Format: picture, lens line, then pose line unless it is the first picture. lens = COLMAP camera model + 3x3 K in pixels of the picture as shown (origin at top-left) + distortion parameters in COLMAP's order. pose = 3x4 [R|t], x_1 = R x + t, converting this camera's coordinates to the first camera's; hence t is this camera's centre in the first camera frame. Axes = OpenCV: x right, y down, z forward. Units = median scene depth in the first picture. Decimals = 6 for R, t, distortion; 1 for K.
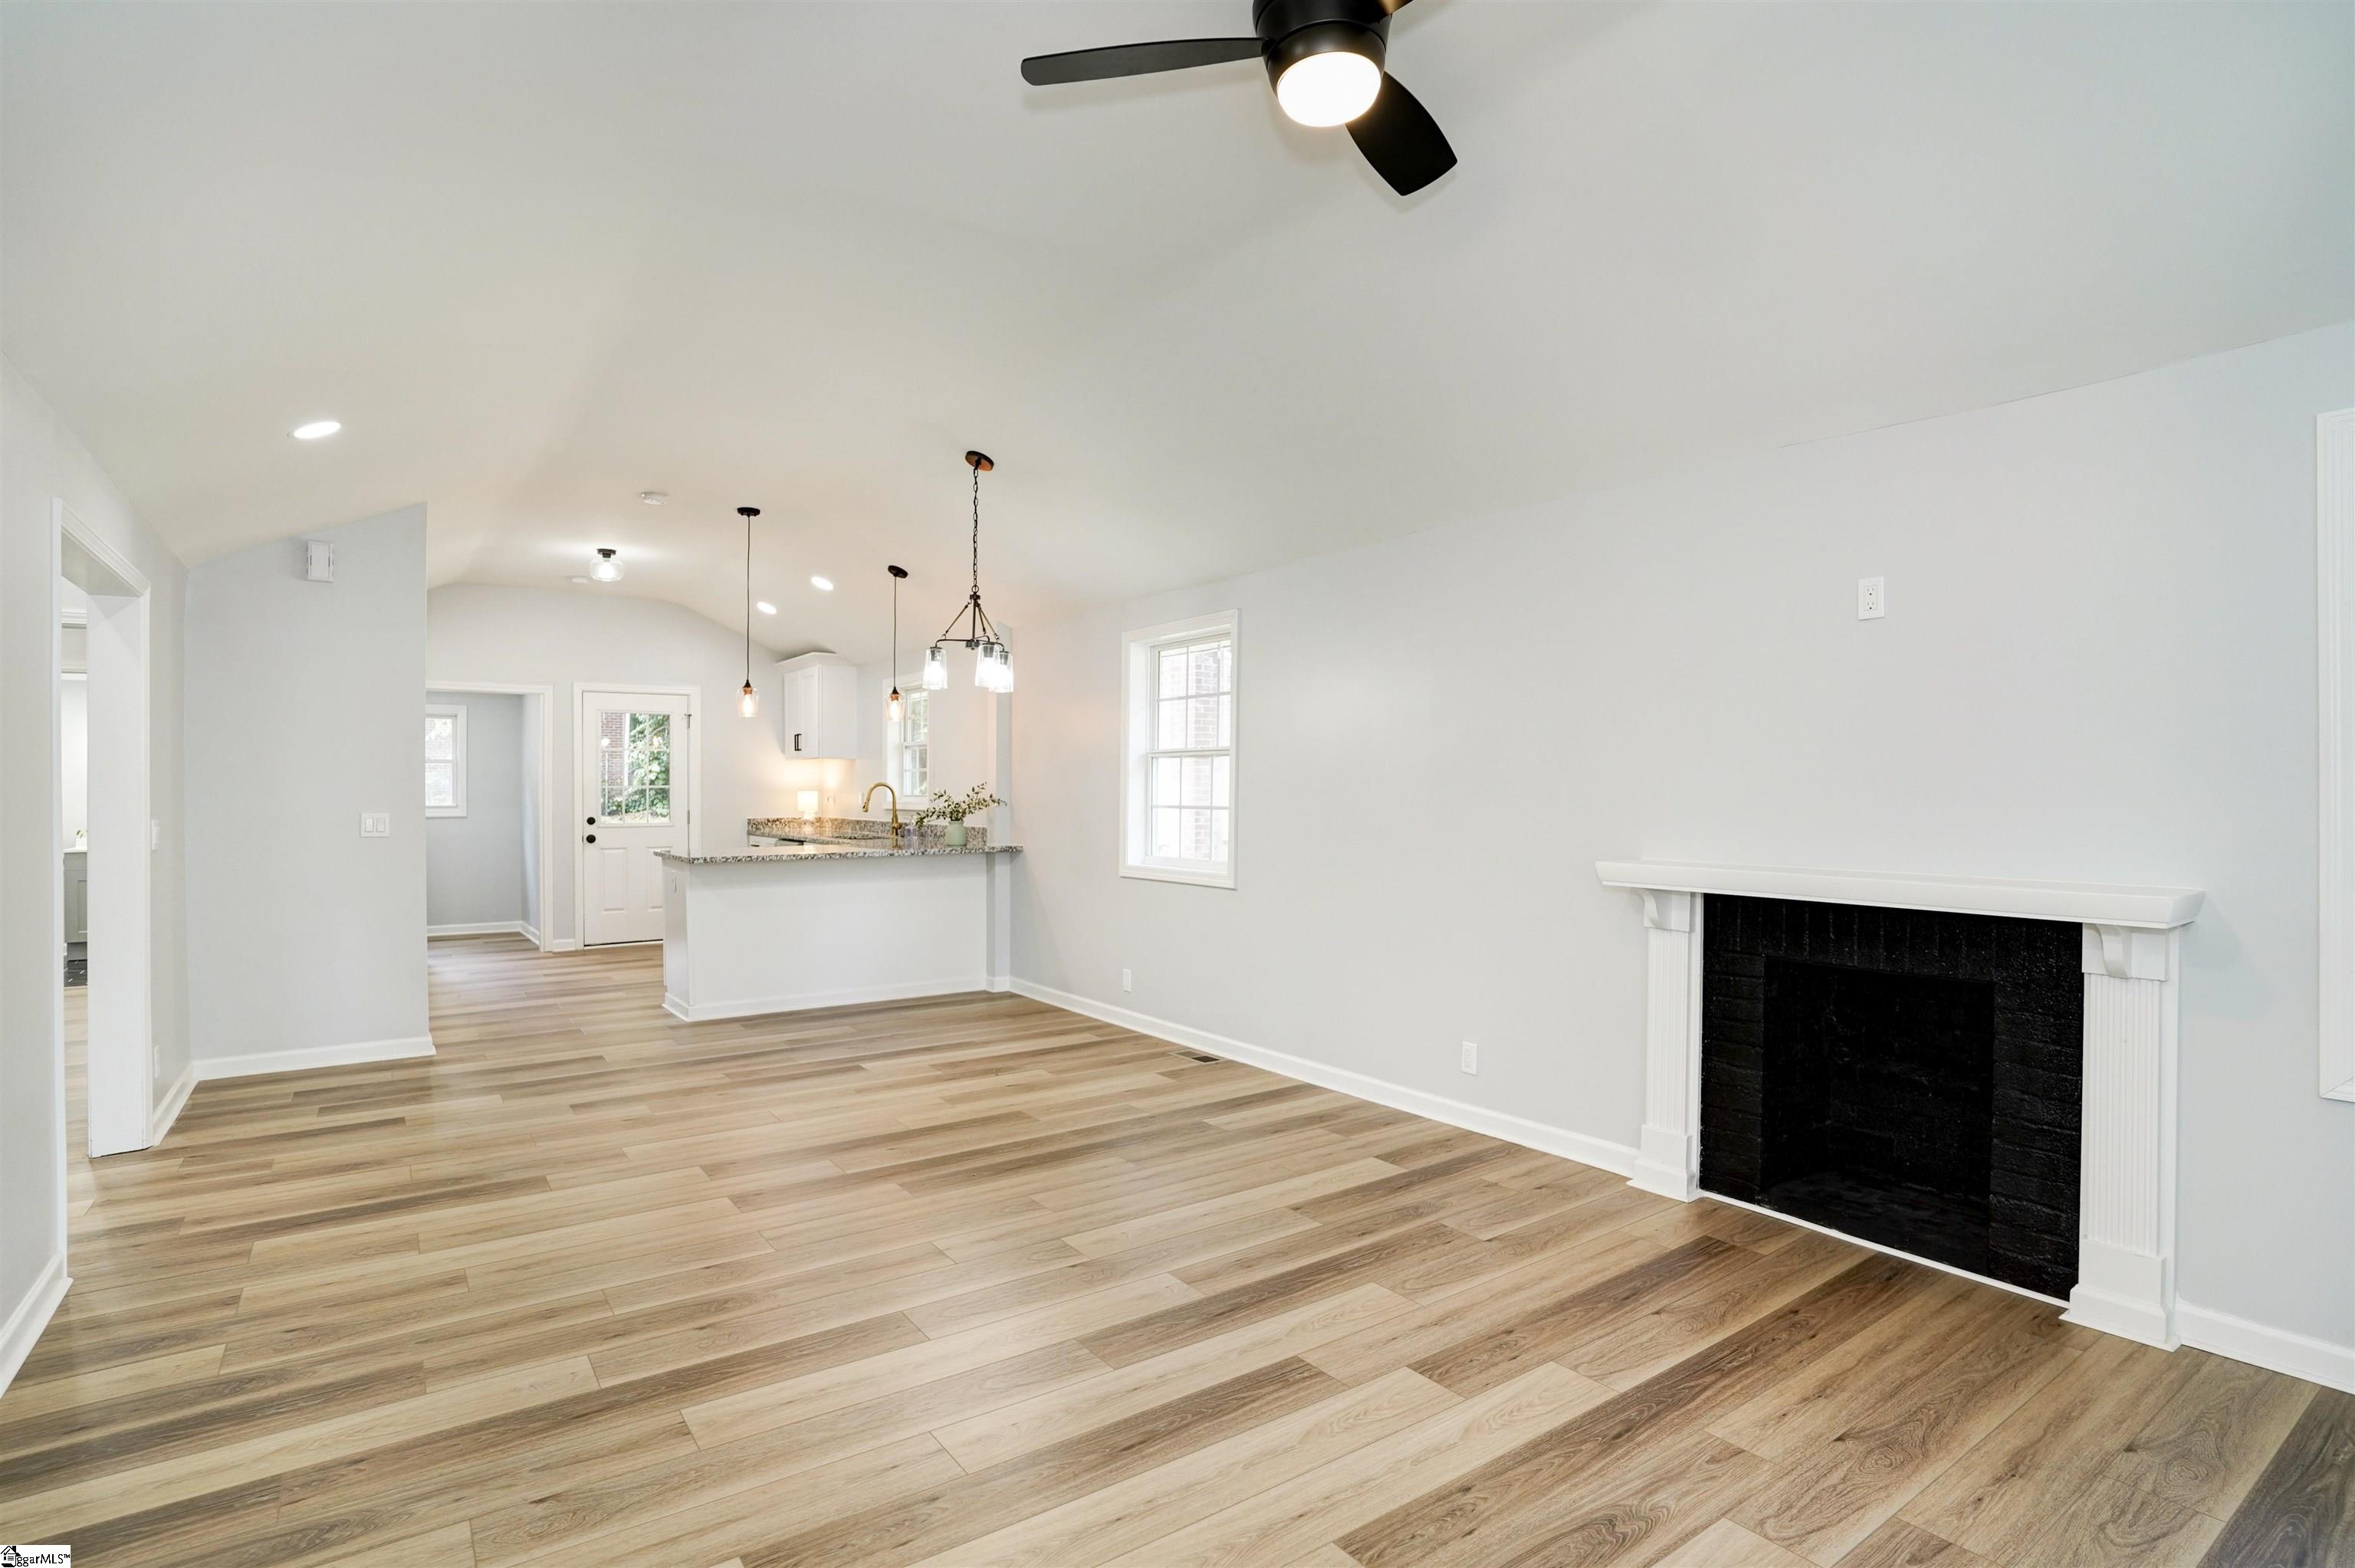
lens RADIAL K [[1256.3, 0, 1149.2], [0, 1256.3, 731.6], [0, 0, 1]] dist [-0.067932, 0.044455]
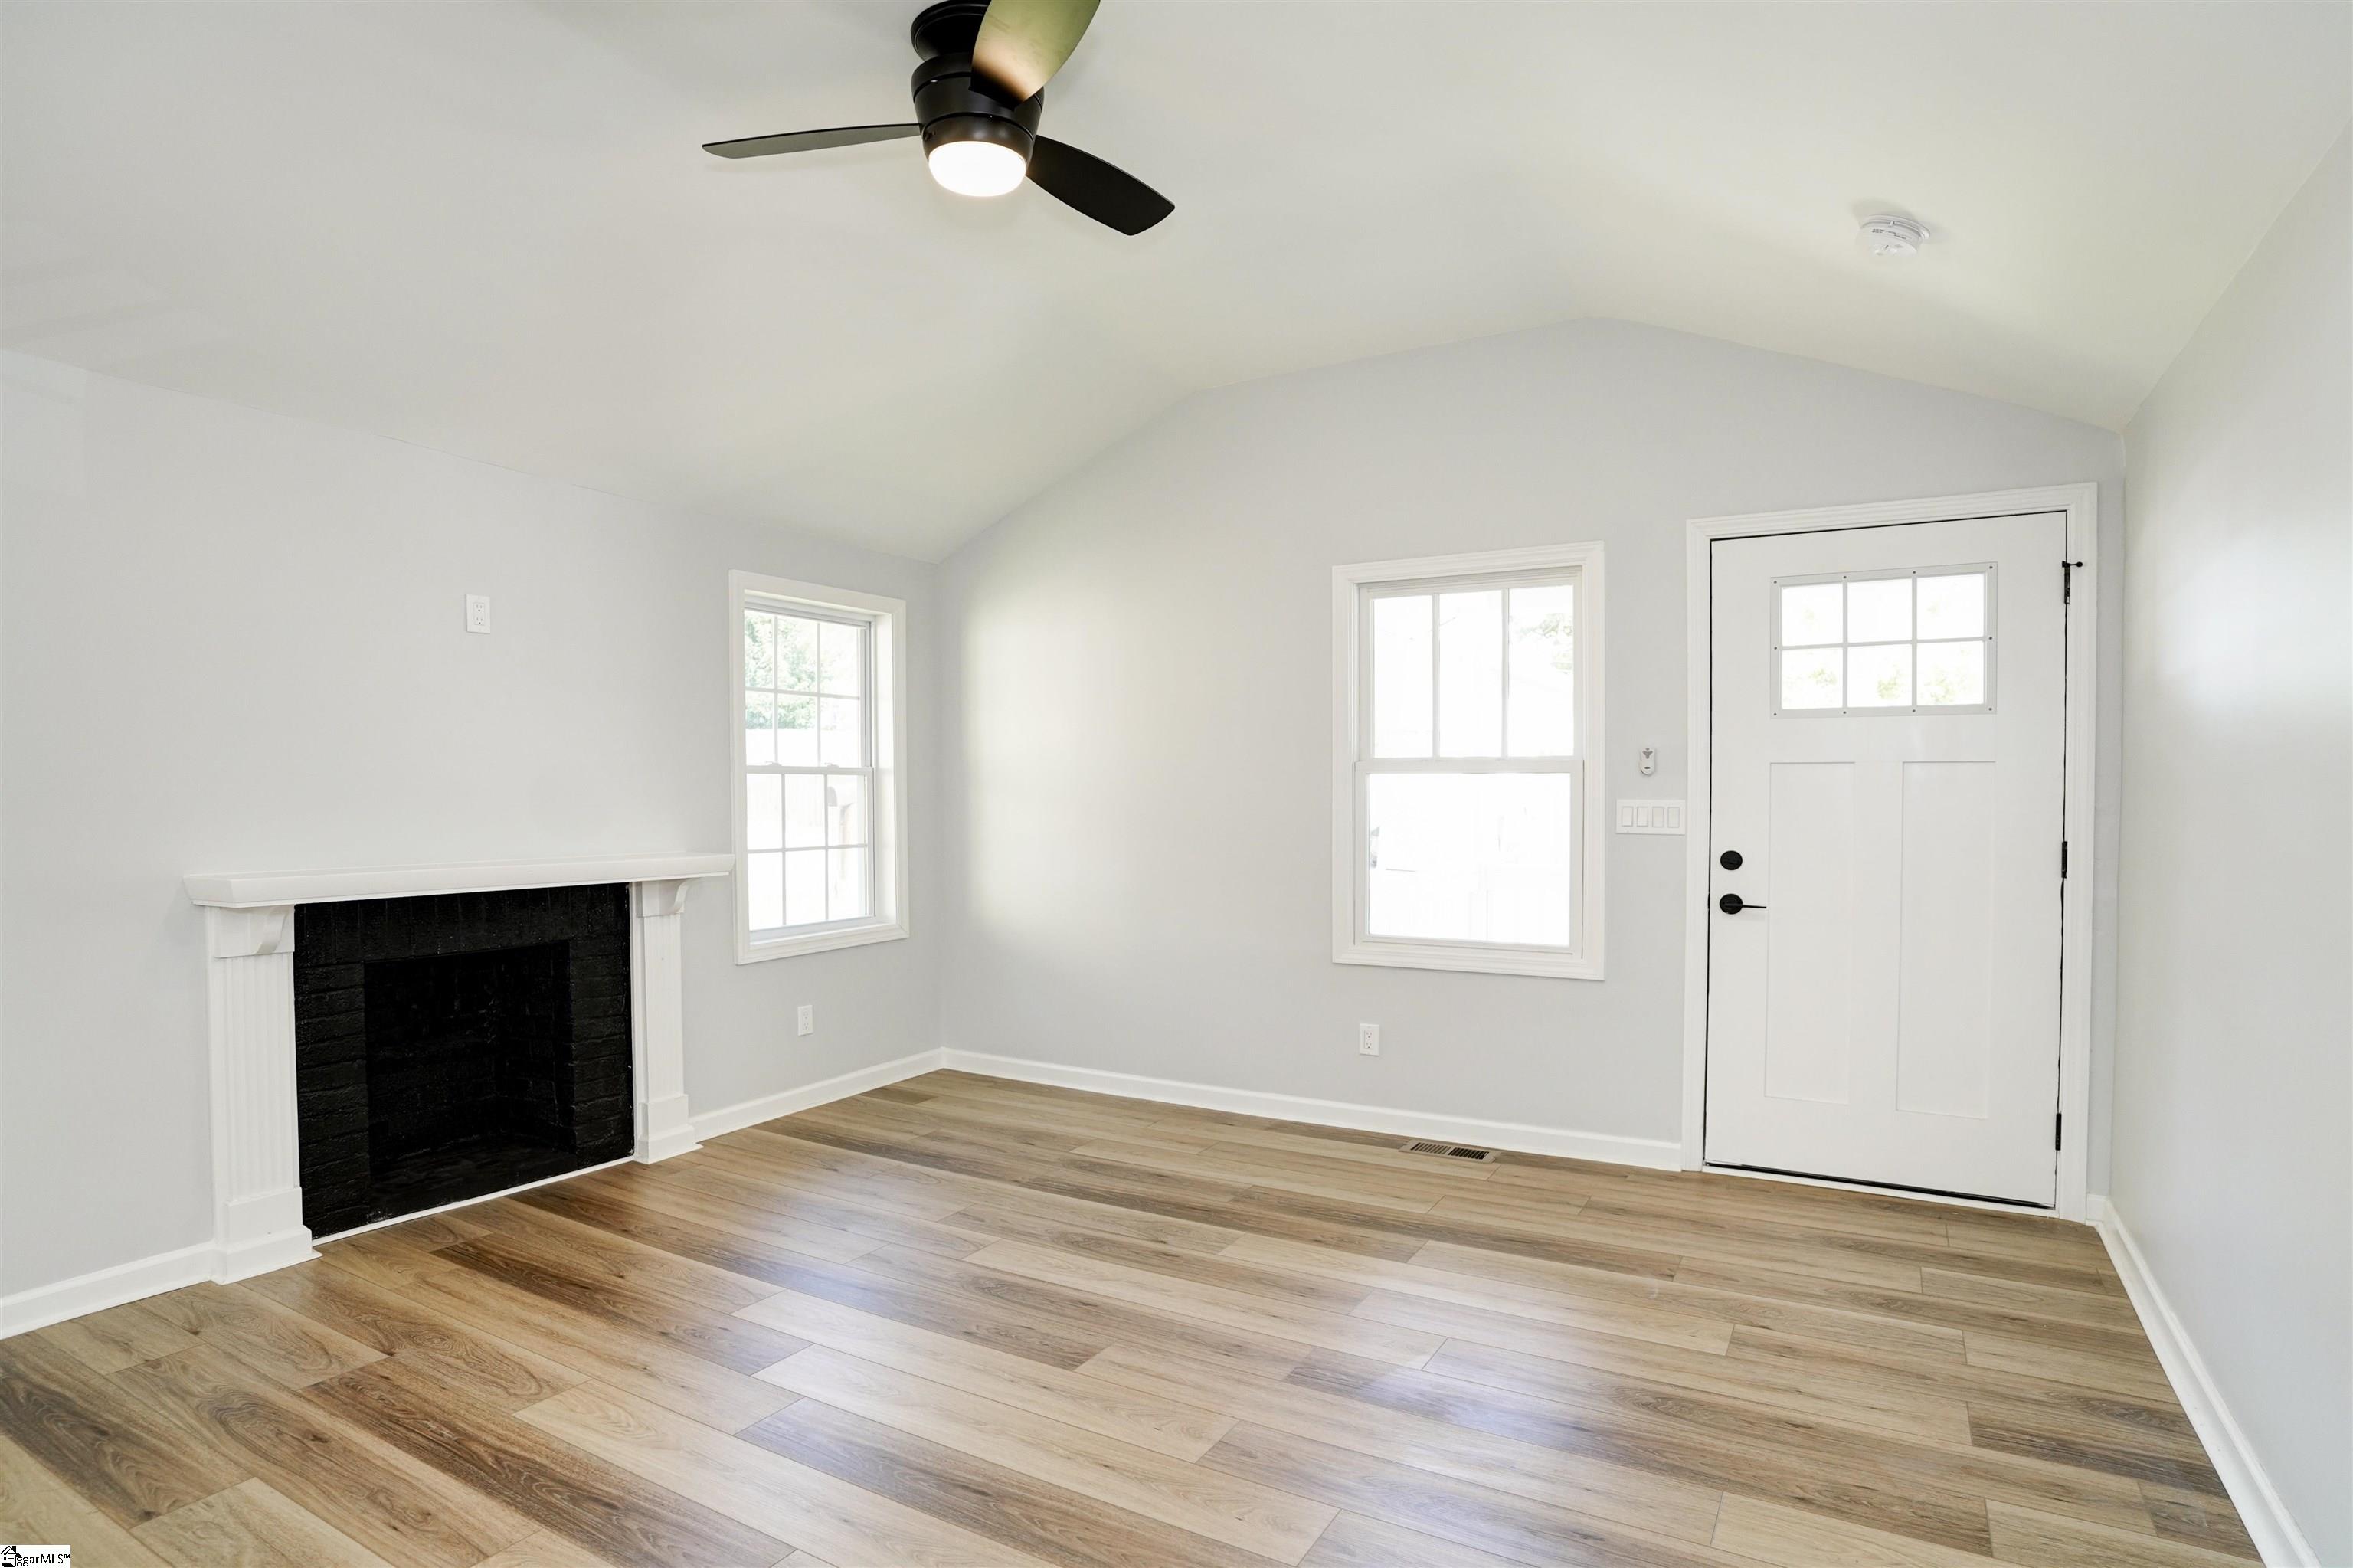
lens RADIAL K [[1178.6, 0, 1188.3], [0, 1178.6, 798.5], [0, 0, 1]] dist [-0.071845, 0.032721]
pose [[-0.443317, -0.002070, 0.896362, -0.561140], [-0.038500, 0.999118, -0.016733, 0.047583], [-0.895538, -0.041929, -0.443006, 0.825798]]
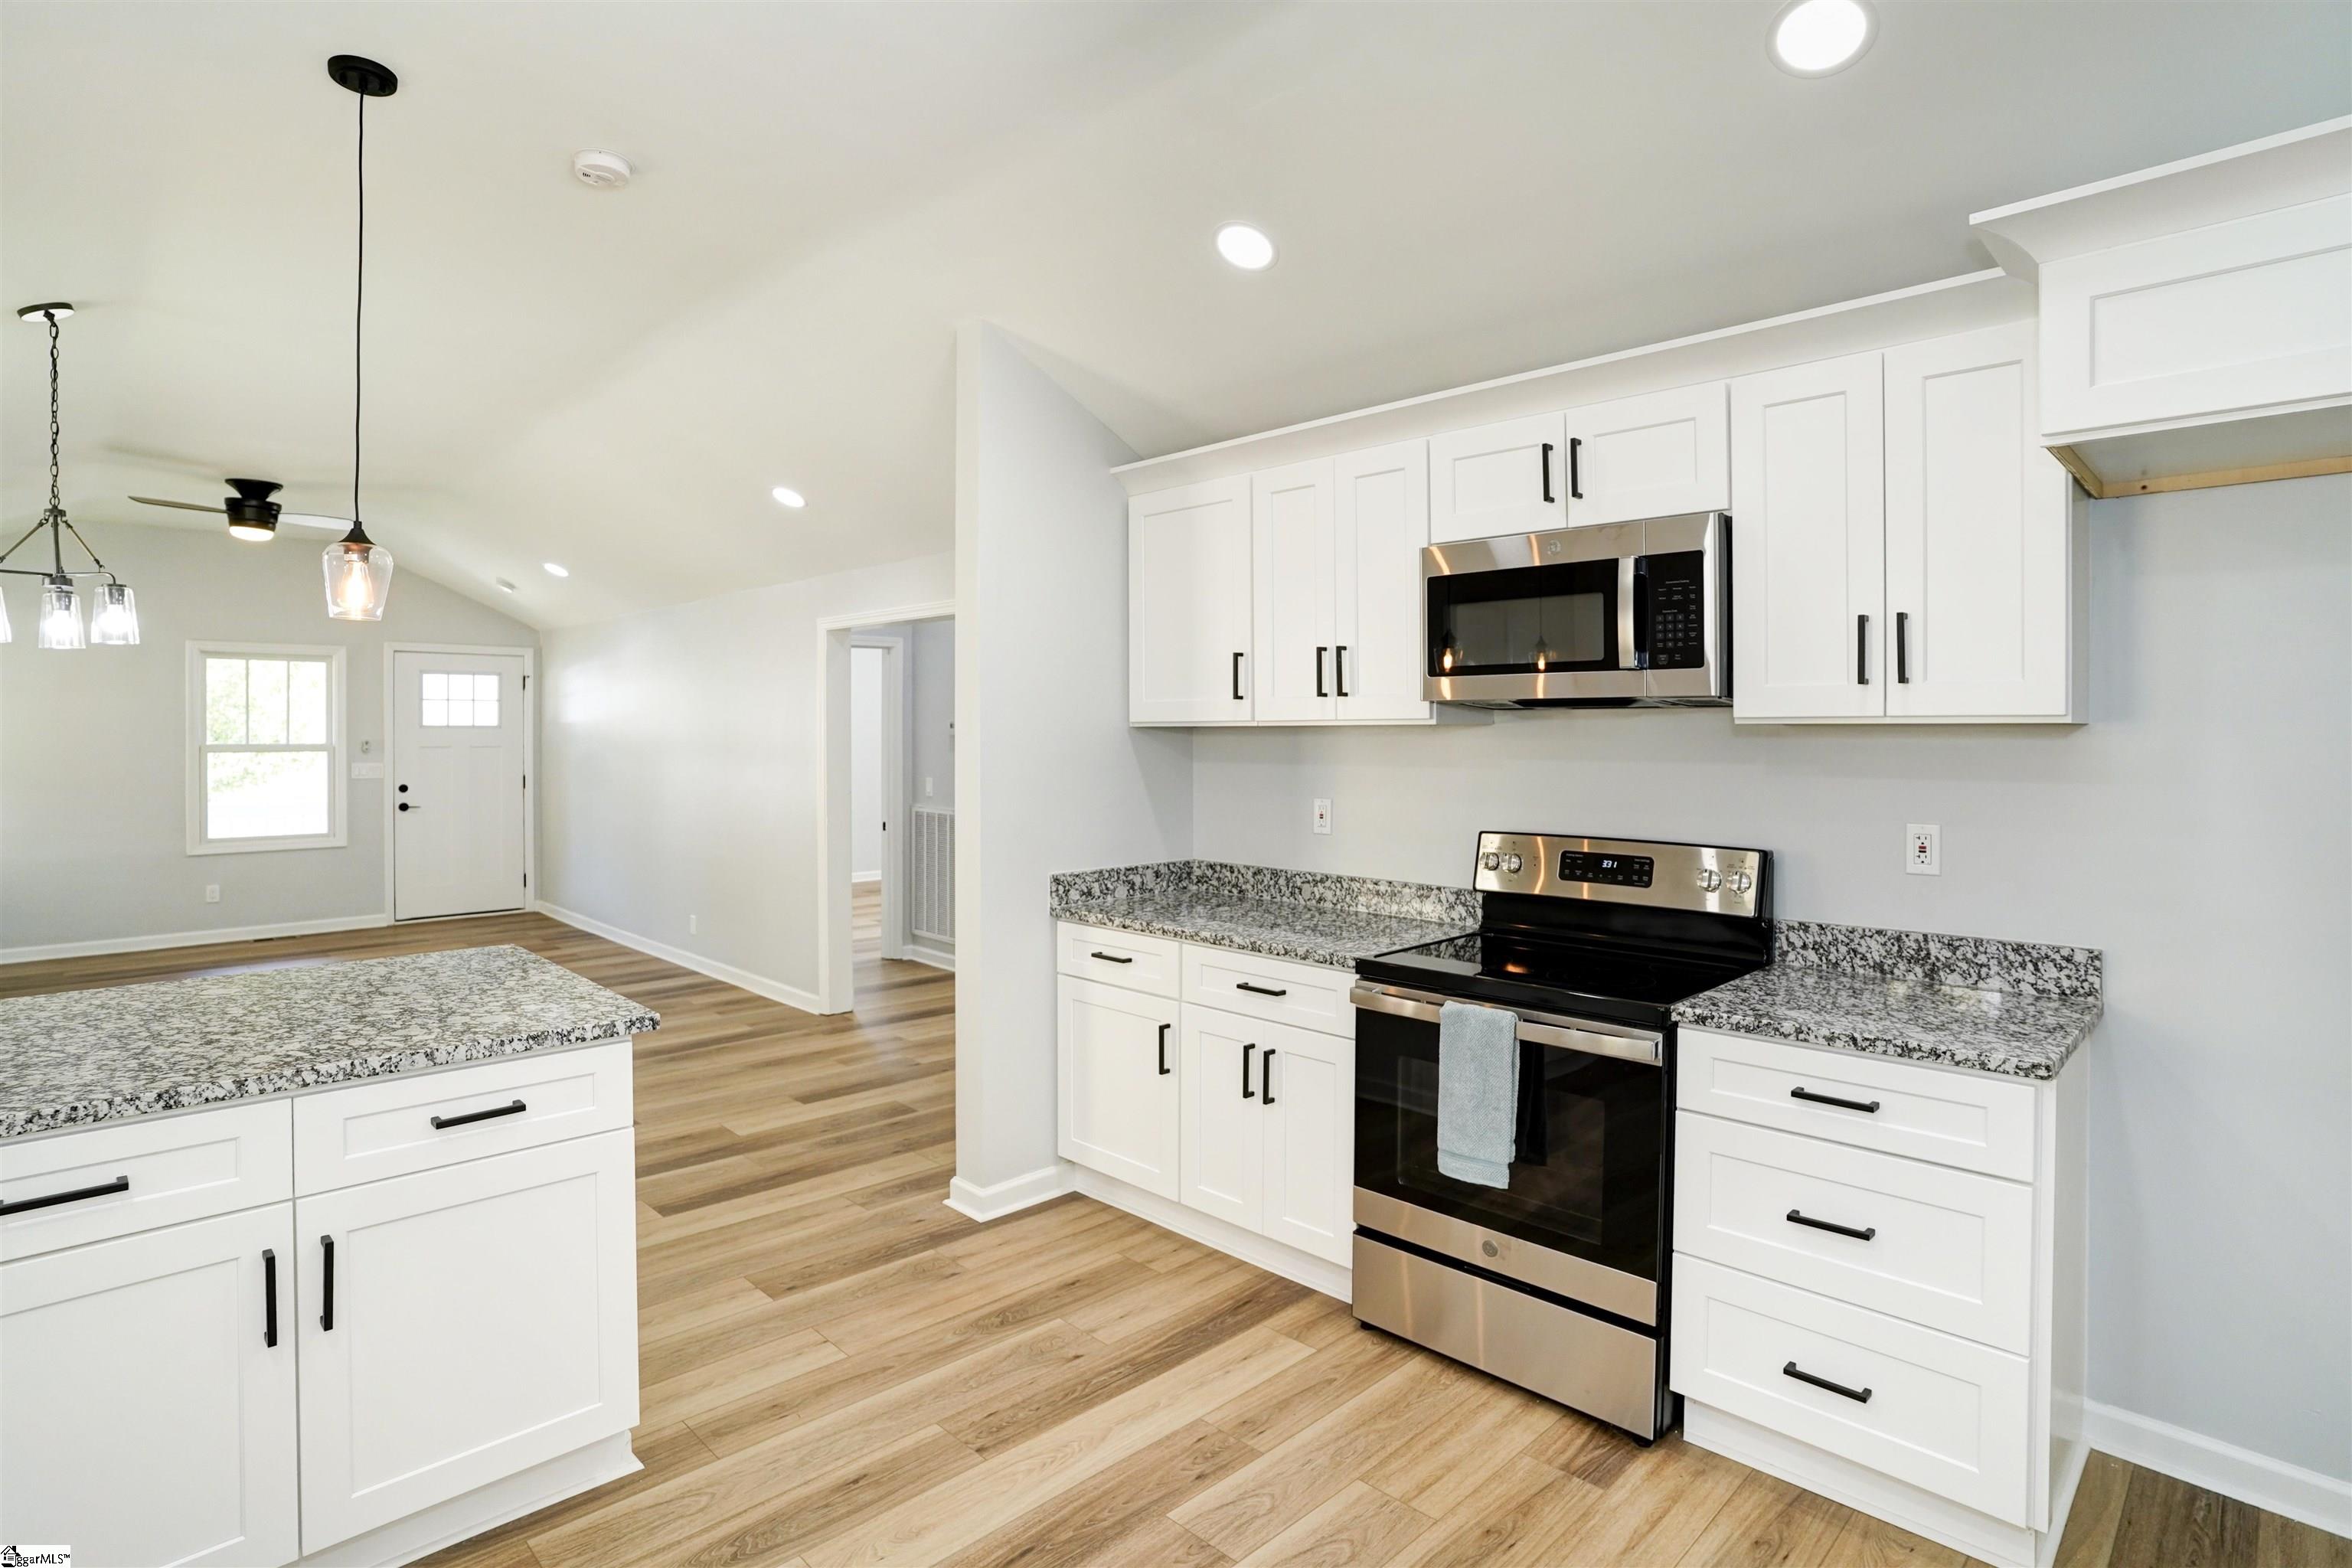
lens RADIAL K [[1213.6, 0, 1182.8], [0, 1213.6, 739.6], [0, 0, 1]] dist [-0.071267, 0.035375]
pose [[-0.979120, 0.010817, -0.202997, -0.943443], [0.020549, 0.998735, -0.045898, 0.112391], [0.202244, -0.049111, -0.978103, 2.718311]]
